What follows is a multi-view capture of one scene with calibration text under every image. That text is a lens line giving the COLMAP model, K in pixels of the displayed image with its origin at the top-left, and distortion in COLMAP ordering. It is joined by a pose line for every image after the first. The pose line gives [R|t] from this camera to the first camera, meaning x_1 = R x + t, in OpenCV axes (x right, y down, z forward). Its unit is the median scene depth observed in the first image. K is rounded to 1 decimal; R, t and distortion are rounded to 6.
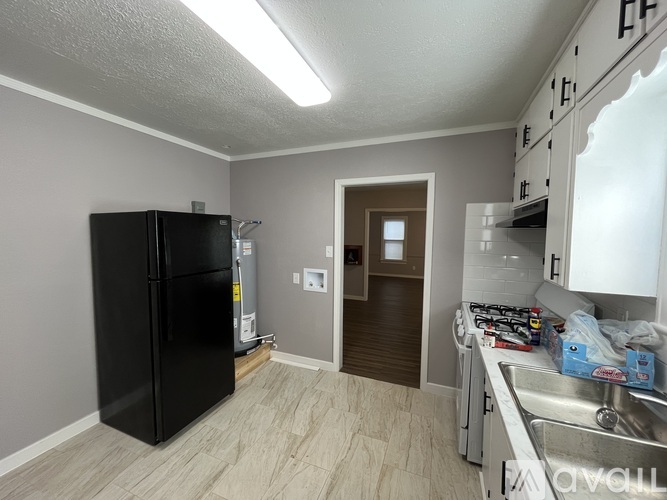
lens RADIAL K [[271.4, 0, 332.9], [0, 271.4, 247.3], [0, 0, 1]] dist [-0.000341, 0.000056]
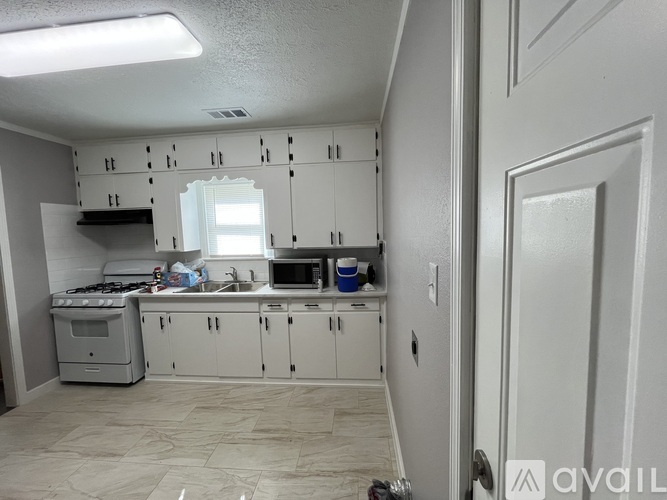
lens RADIAL K [[271.4, 0, 333.8], [0, 271.4, 248.3], [0, 0, 1]] dist [-0.000341, 0.000056]
pose [[-0.296781, -0.078459, 0.951717, -1.118763], [0.077018, 0.991406, 0.105748, -0.009568], [-0.951835, 0.104683, -0.288188, 0.300397]]
